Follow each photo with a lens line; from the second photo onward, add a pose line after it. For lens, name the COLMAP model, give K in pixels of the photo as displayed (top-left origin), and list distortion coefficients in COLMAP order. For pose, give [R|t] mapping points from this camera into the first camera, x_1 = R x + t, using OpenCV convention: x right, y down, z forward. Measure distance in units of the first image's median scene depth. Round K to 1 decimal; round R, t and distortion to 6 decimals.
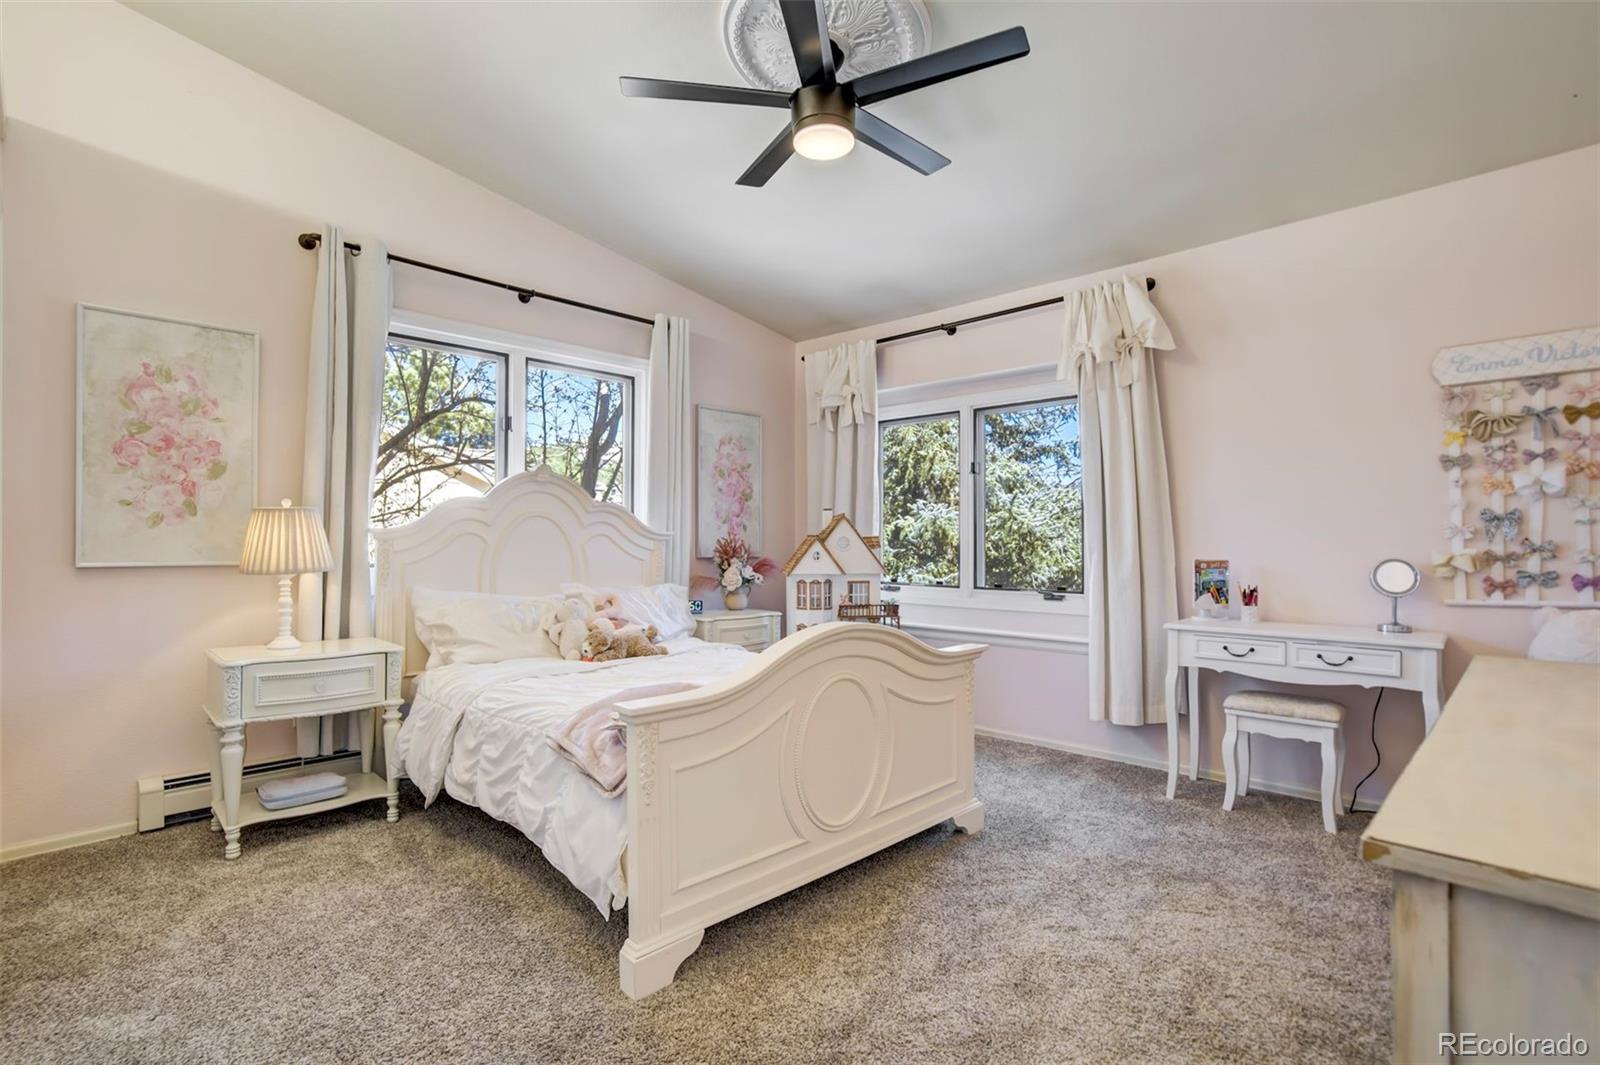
lens RADIAL K [[752.7, 0, 800.0], [0, 752.7, 532.5], [0, 0, 1]] dist [-0.001525, 0.000129]
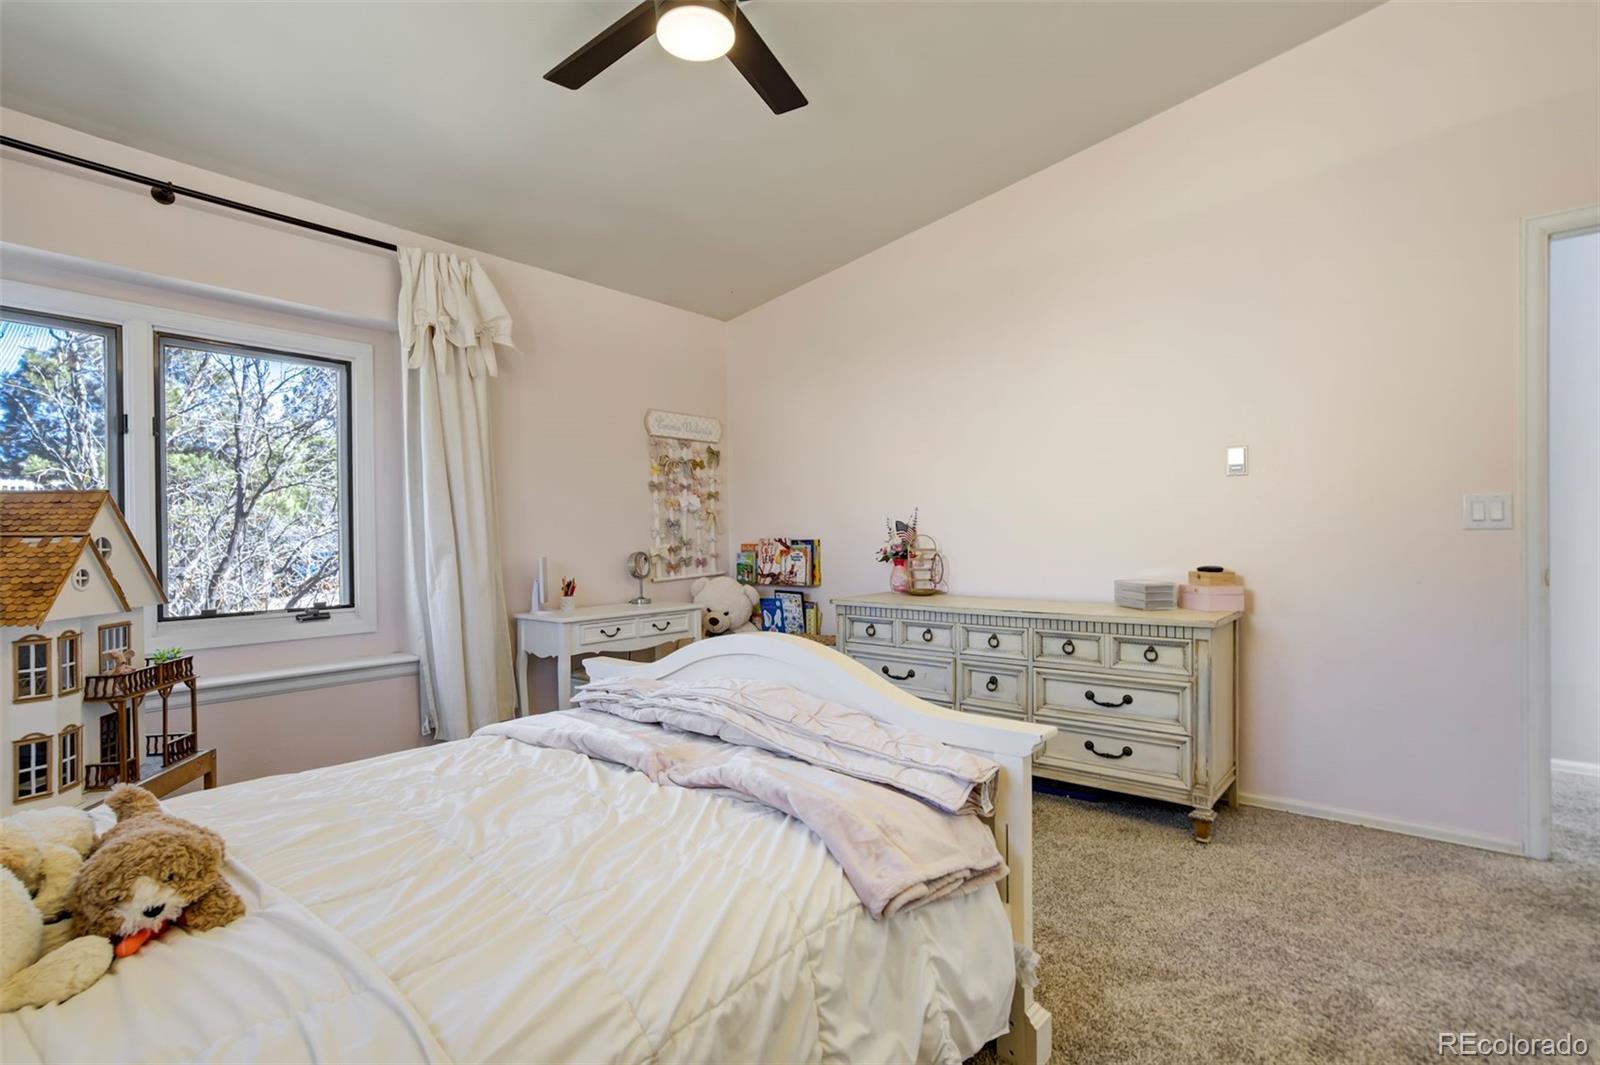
lens RADIAL K [[752.7, 0, 800.0], [0, 752.7, 532.5], [0, 0, 1]] dist [-0.001525, 0.000129]
pose [[-0.073179, 0.005096, 0.997306, -0.658421], [0.002970, 0.999984, -0.004892, 0.006082], [-0.997314, 0.002604, -0.073193, 0.825188]]
